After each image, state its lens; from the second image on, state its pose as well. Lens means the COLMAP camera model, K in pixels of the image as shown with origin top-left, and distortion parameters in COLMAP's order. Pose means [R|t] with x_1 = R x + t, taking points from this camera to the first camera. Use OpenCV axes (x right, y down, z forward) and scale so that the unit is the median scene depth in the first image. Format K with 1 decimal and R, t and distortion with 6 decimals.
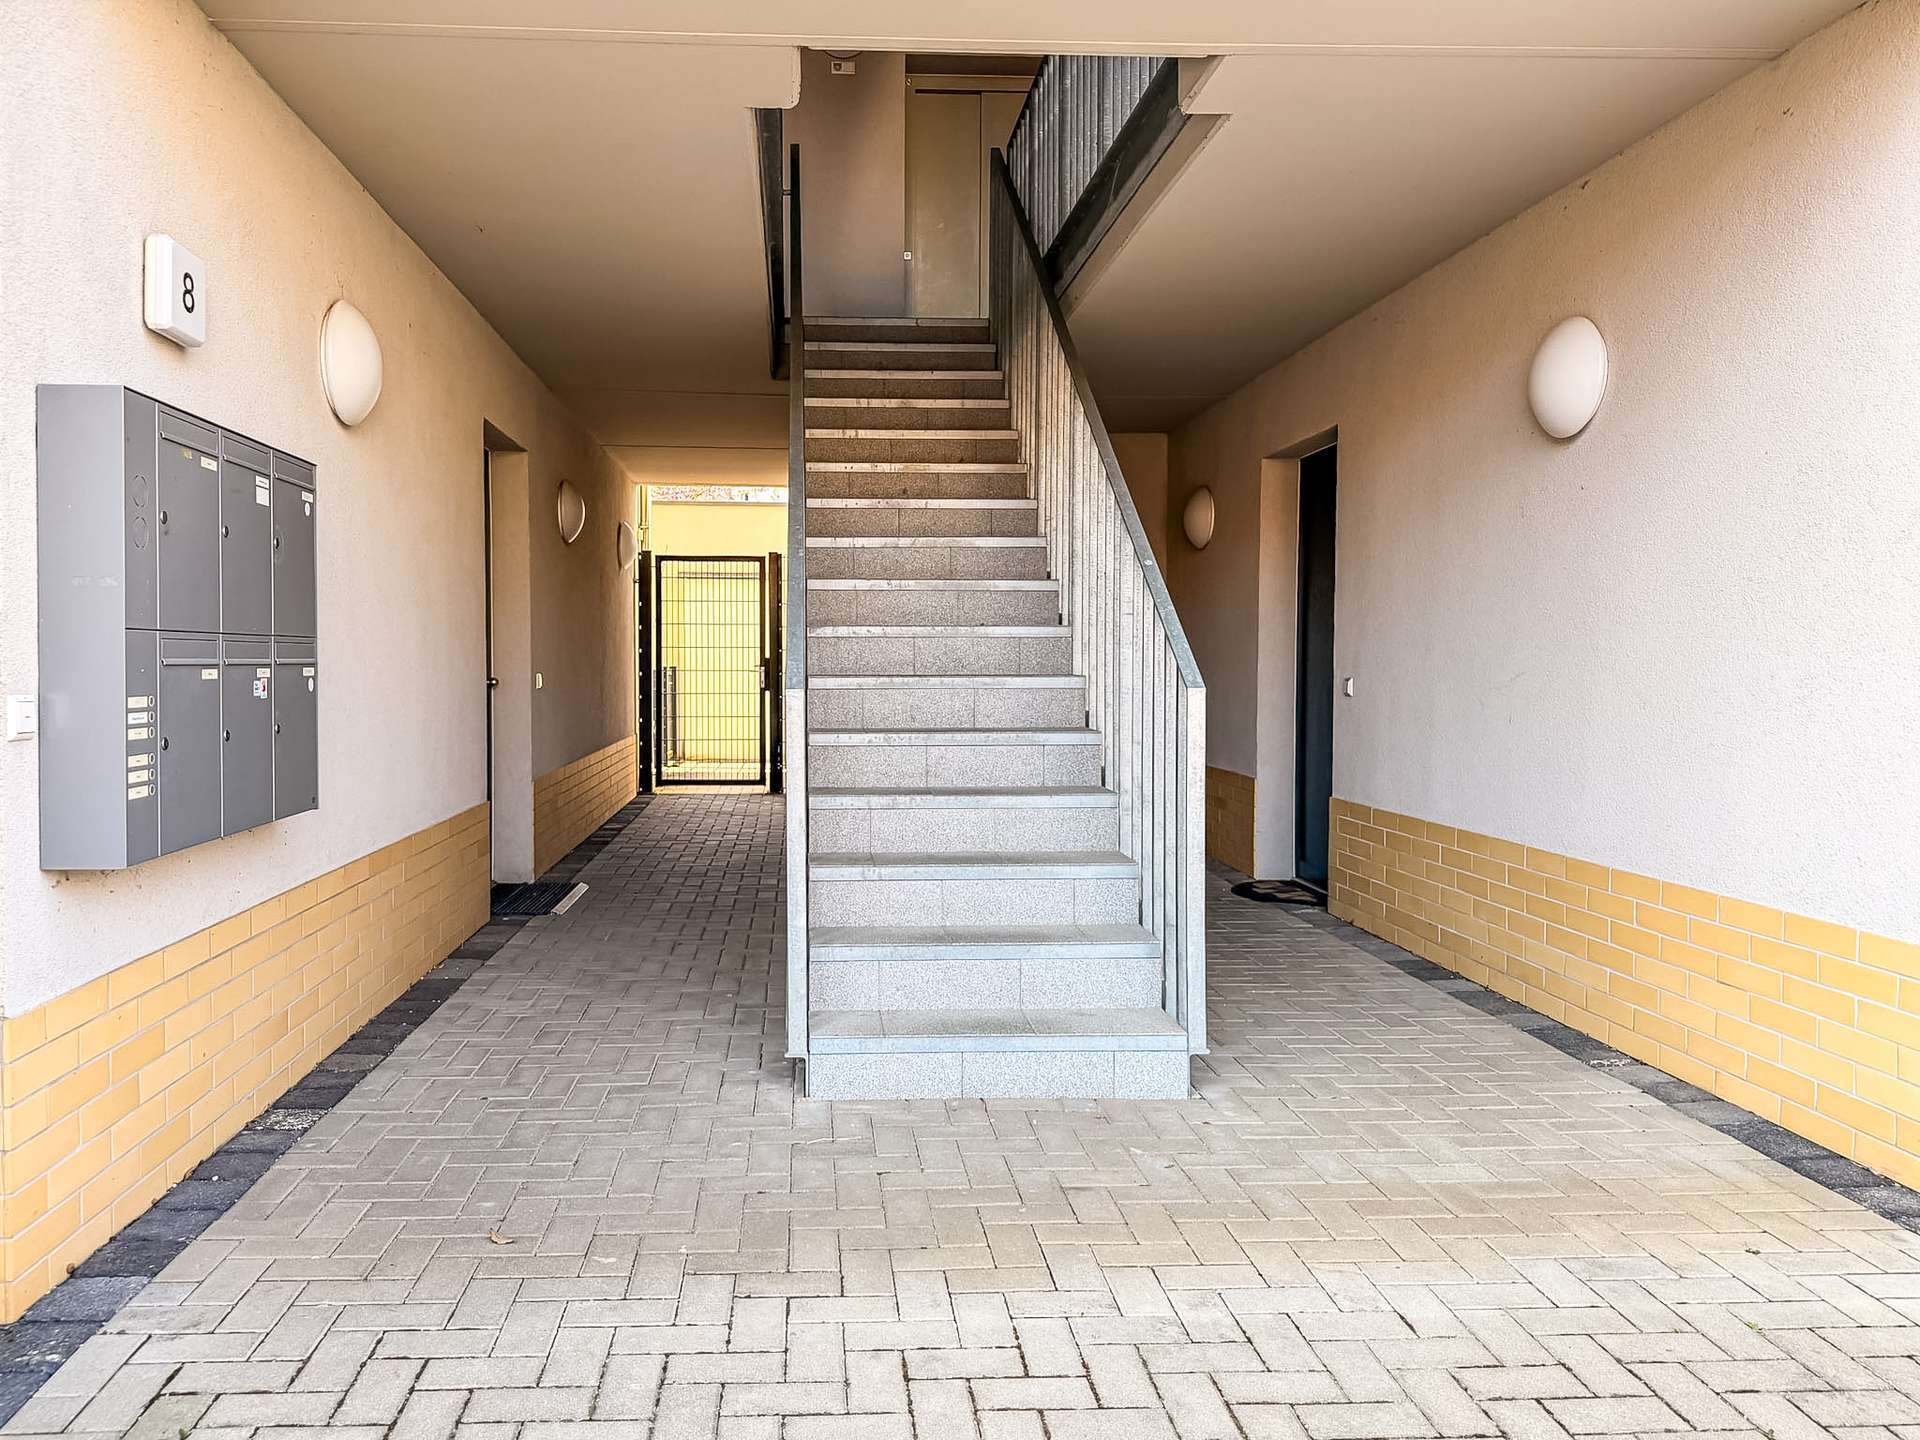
lens RADIAL K [[1365.8, 0, 960.0], [0, 1365.8, 720.0], [0, 0, 1]] dist [0.035656, -0.004763]
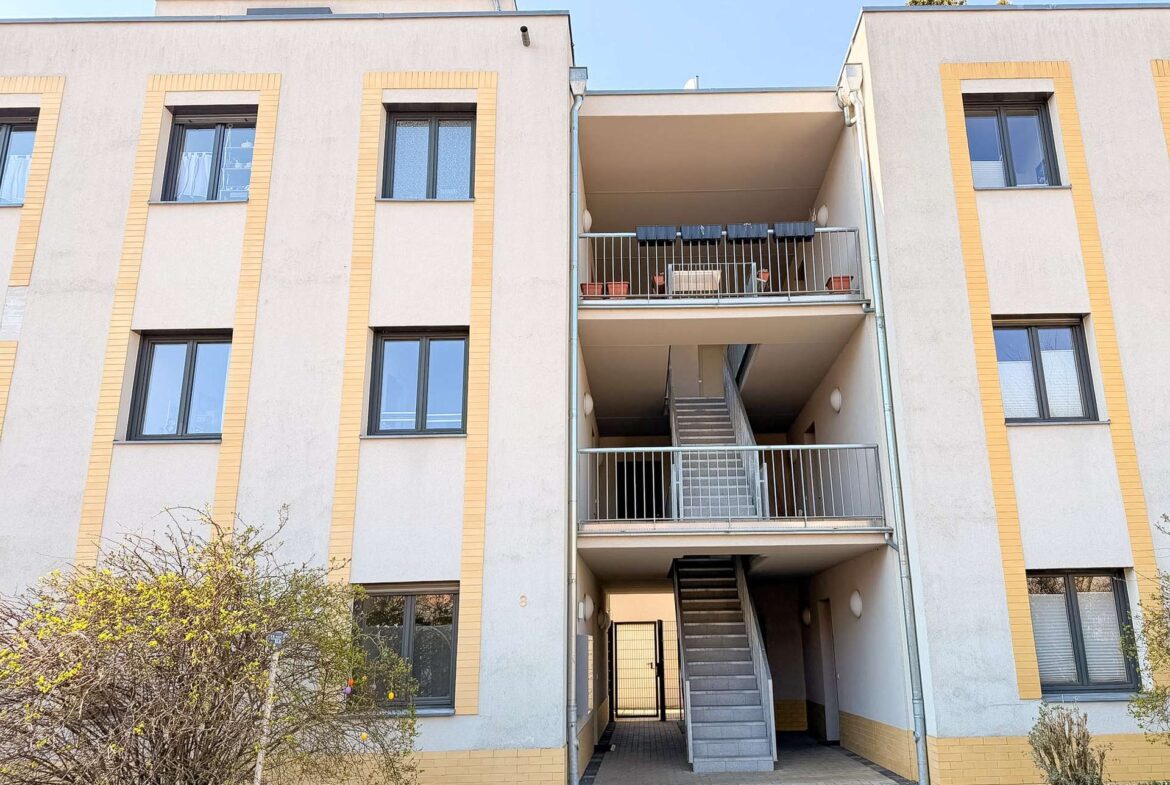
lens RADIAL K [[839.8, 0, 613.7], [0, 839.8, 406.0], [0, 0, 1]] dist [0.025540, -0.002247]
pose [[0.987117, -0.065190, -0.146120, 0.064433], [0.015088, 0.947092, -0.320606, 0.003604], [0.159290, 0.314271, 0.935874, -1.118058]]
